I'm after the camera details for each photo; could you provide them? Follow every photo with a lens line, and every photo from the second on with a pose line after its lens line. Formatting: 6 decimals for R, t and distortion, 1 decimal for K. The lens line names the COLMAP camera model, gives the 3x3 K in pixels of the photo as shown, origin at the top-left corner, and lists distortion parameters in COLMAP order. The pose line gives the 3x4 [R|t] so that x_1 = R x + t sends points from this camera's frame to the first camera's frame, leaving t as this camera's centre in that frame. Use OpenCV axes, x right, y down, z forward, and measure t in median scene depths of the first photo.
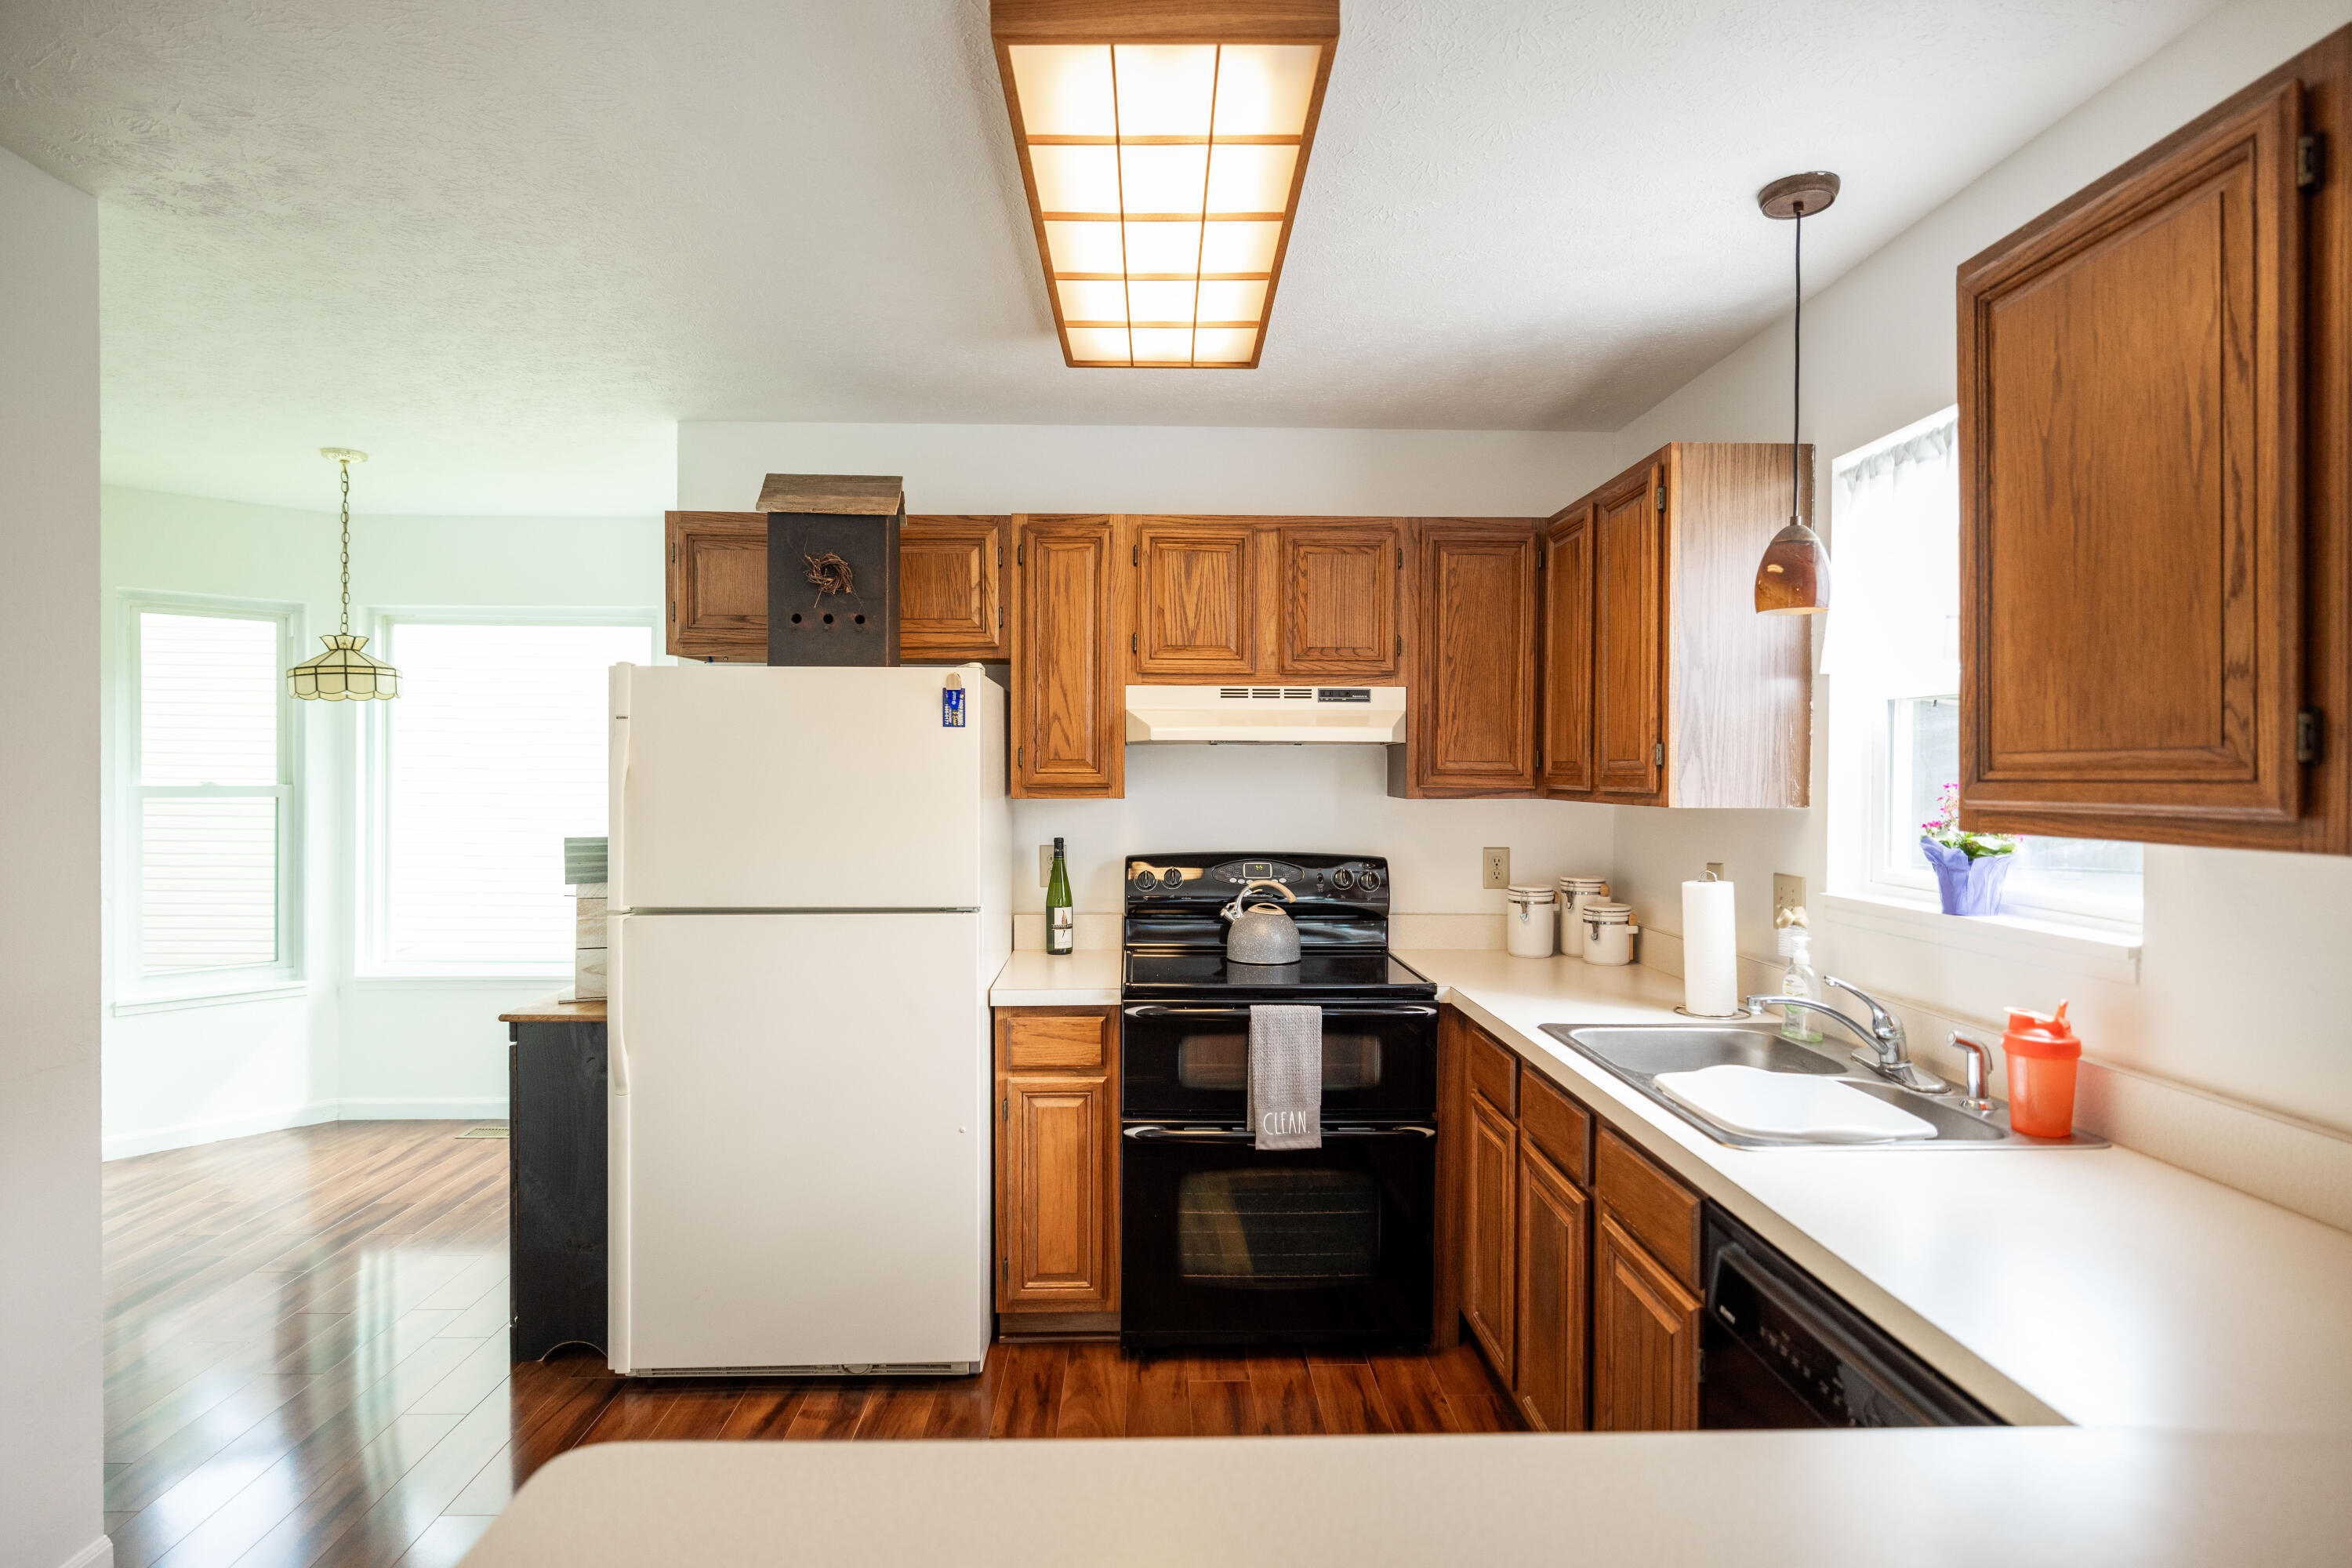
lens RADIAL K [[1227.3, 0, 1176.0], [0, 1227.3, 784.0], [0, 0, 1]] dist [-0.001399, 0.001038]
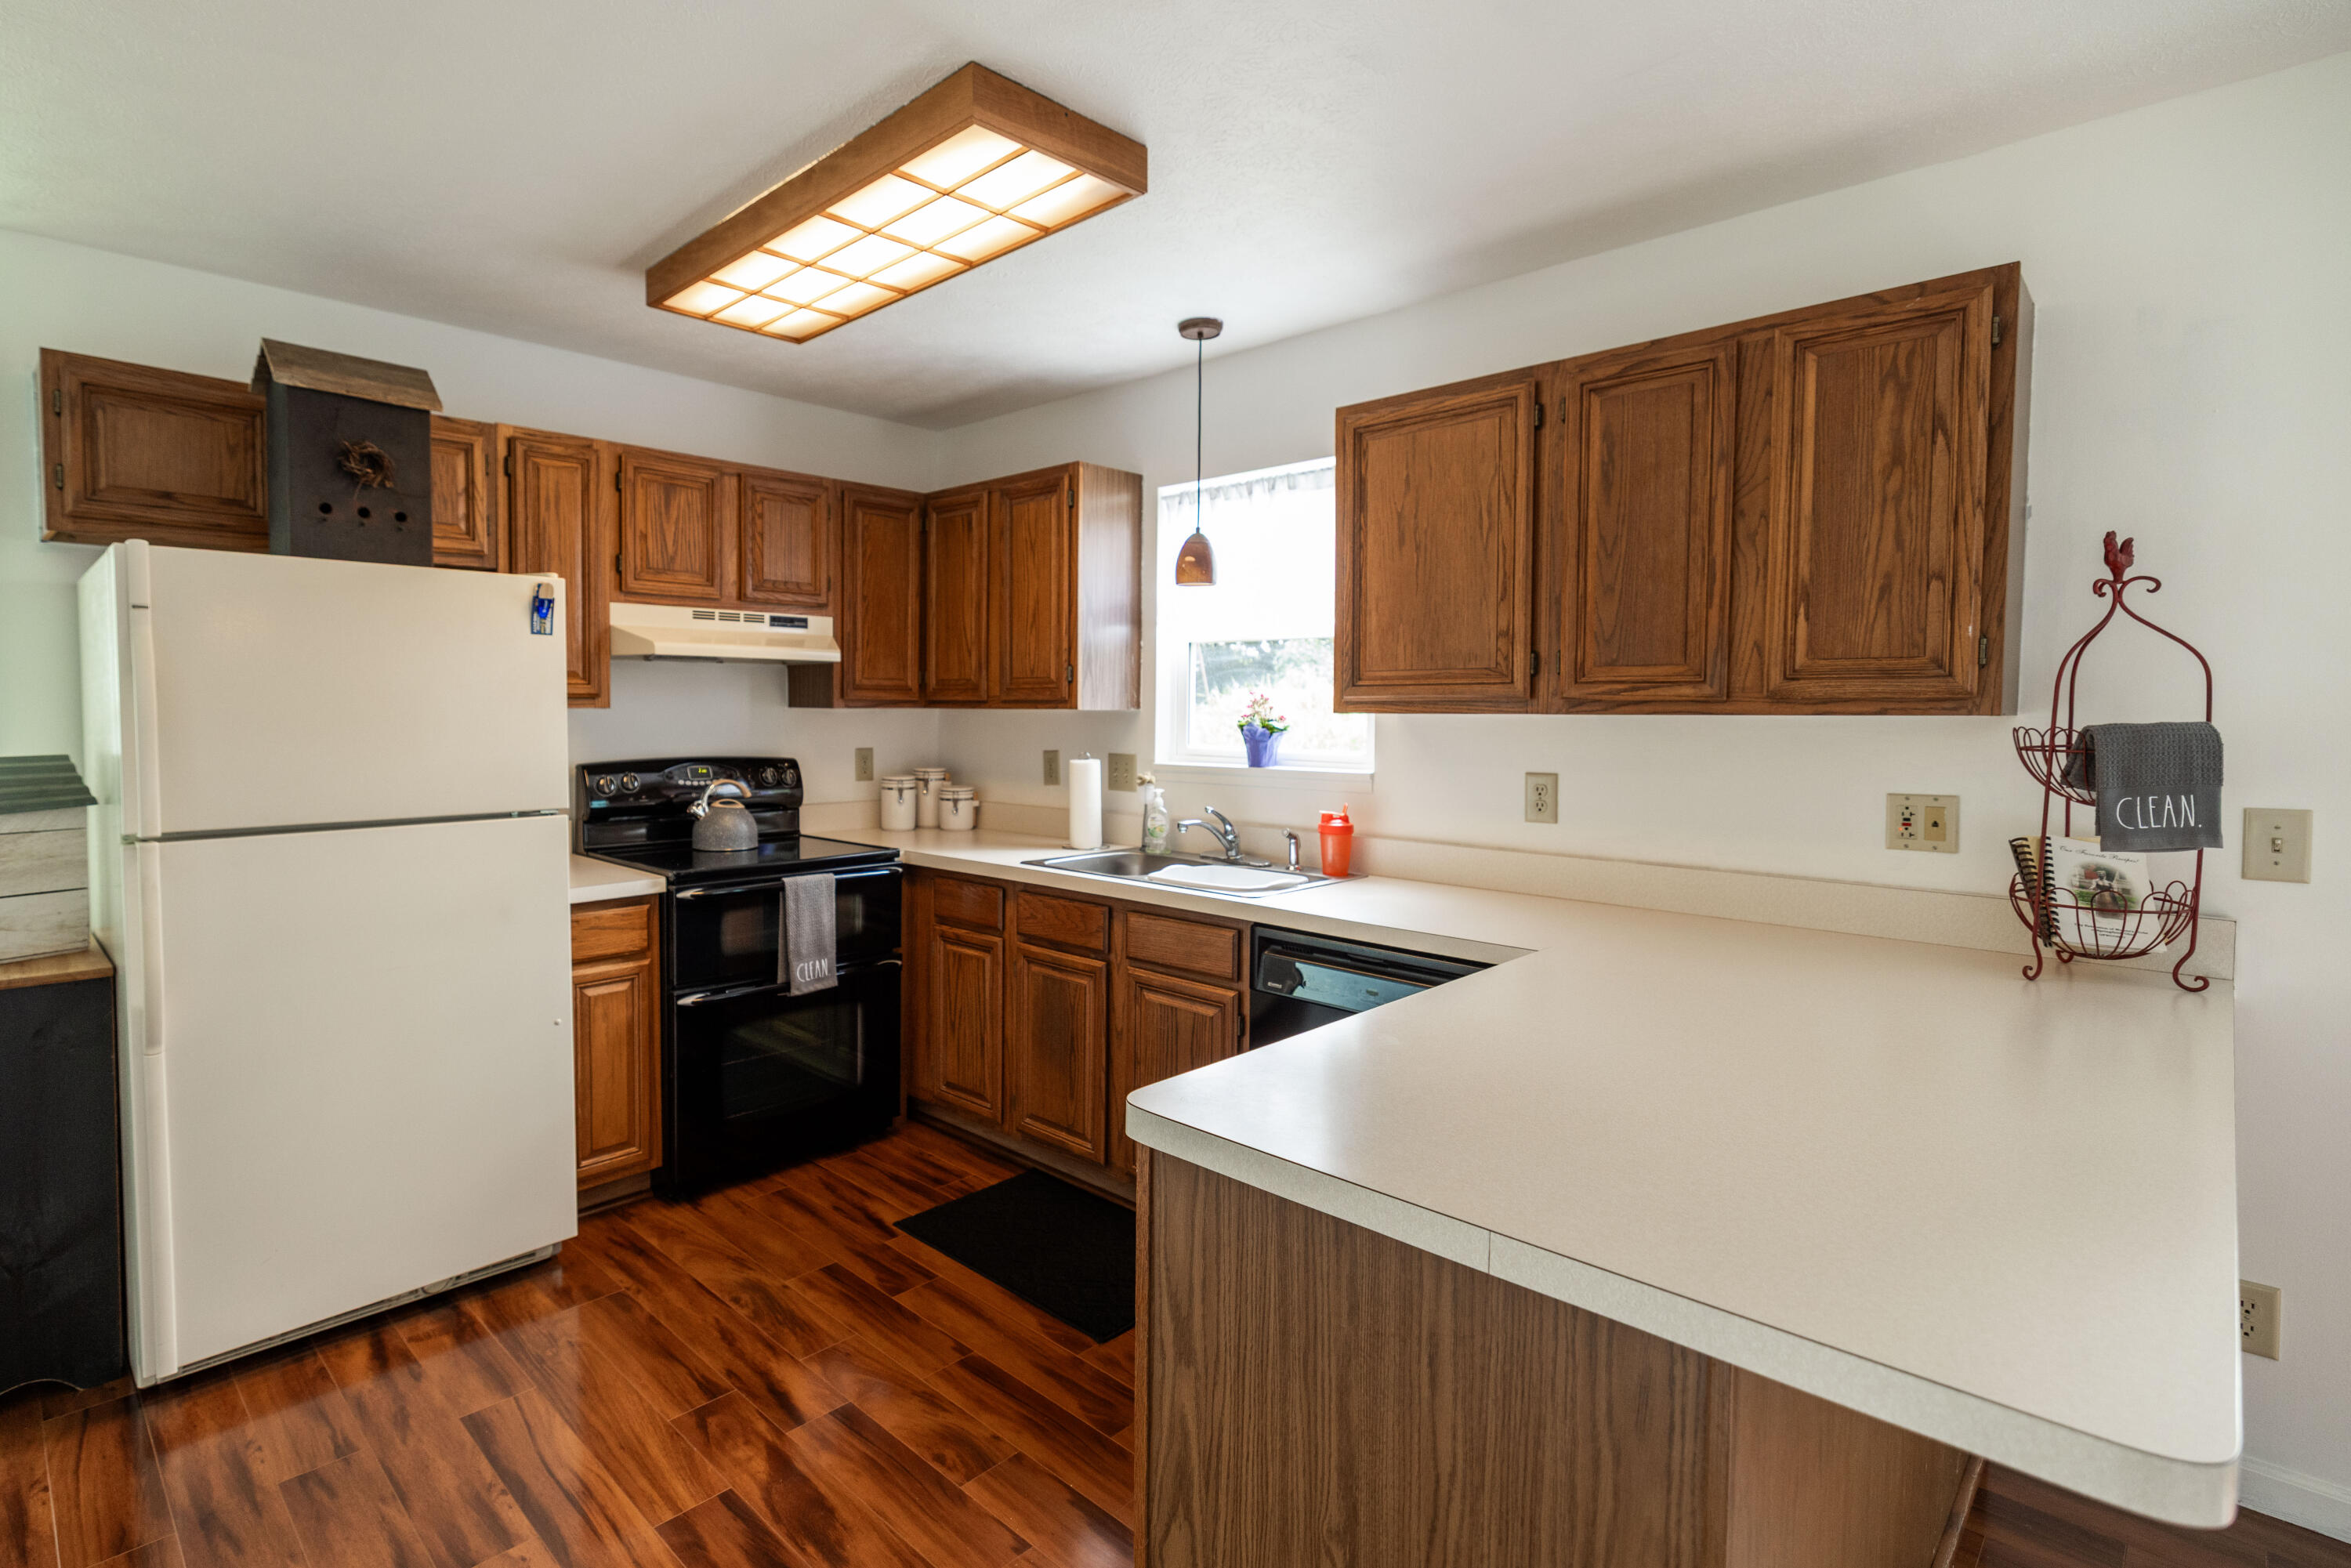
lens RADIAL K [[1139.2, 0, 1045.0], [0, 1139.2, 753.5], [0, 0, 1]] dist [0.000243, 0.000285]
pose [[0.738010, -0.028753, 0.674177, -0.452370], [0.005754, 0.999324, 0.036322, 0.018045], [-0.674766, -0.022927, 0.737676, 0.008718]]
